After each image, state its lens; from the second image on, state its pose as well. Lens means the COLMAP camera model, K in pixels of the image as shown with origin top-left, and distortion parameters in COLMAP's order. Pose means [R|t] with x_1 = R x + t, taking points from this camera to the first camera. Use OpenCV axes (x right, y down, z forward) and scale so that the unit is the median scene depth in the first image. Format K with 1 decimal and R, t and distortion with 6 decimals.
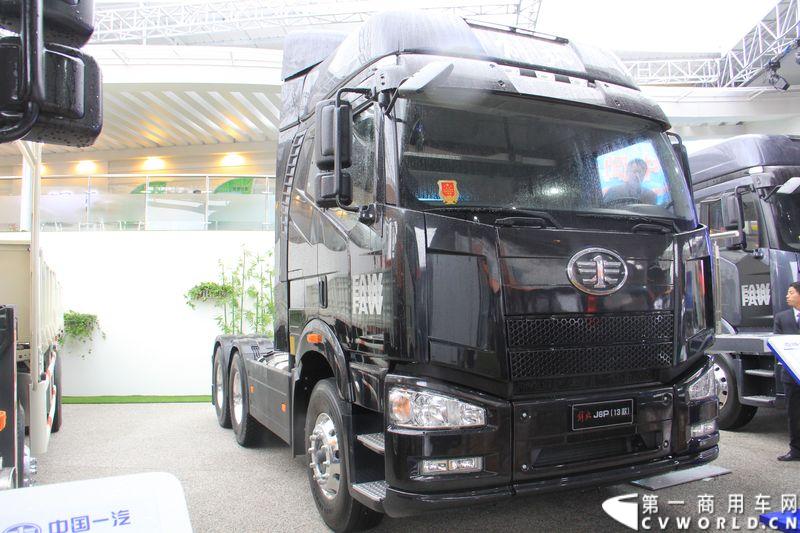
lens RADIAL K [[662.2, 0, 413.7], [0, 662.2, 269.0], [0, 0, 1]] dist [-0.151931, 0.114192]
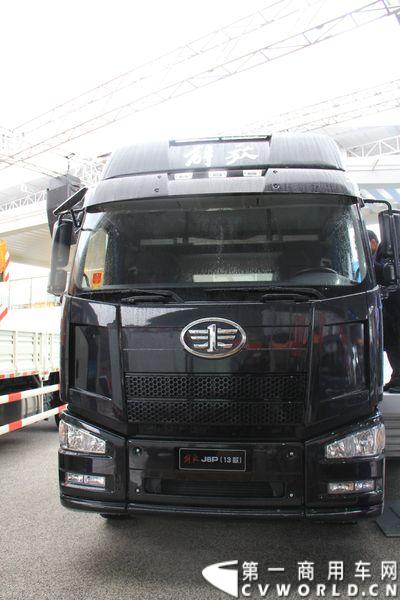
lens RADIAL K [[496.7, 0, 205.4], [0, 496.7, 316.9], [0, 0, 1]] dist [-0.151931, 0.114192]
pose [[0.851997, -0.020668, -0.523138, 0.664590], [0.019163, 0.999782, -0.008290, -0.024251], [0.523196, -0.002962, 0.852207, 0.210478]]
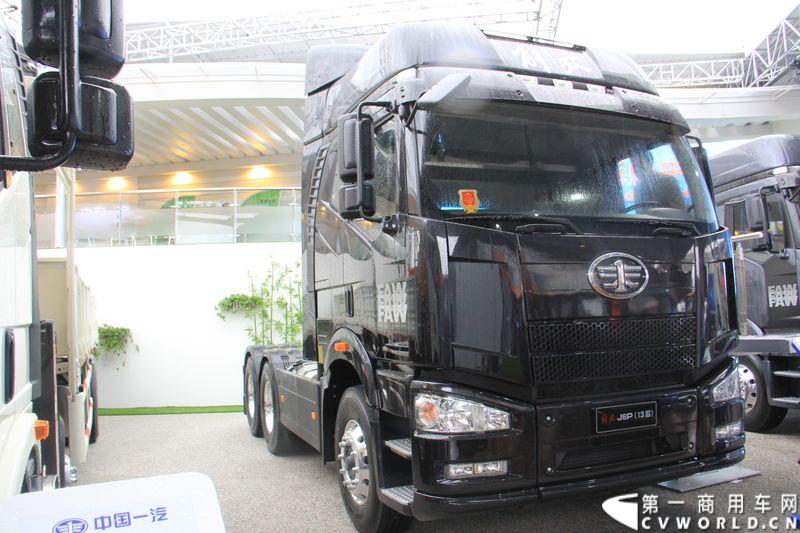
lens RADIAL K [[662.2, 0, 417.9], [0, 662.2, 274.8], [0, 0, 1]] dist [-0.151931, 0.114192]
pose [[0.999090, -0.021123, -0.037063, 0.007810], [0.021018, 0.999774, -0.003240, -0.000804], [0.037123, 0.002458, 0.999308, -0.019145]]
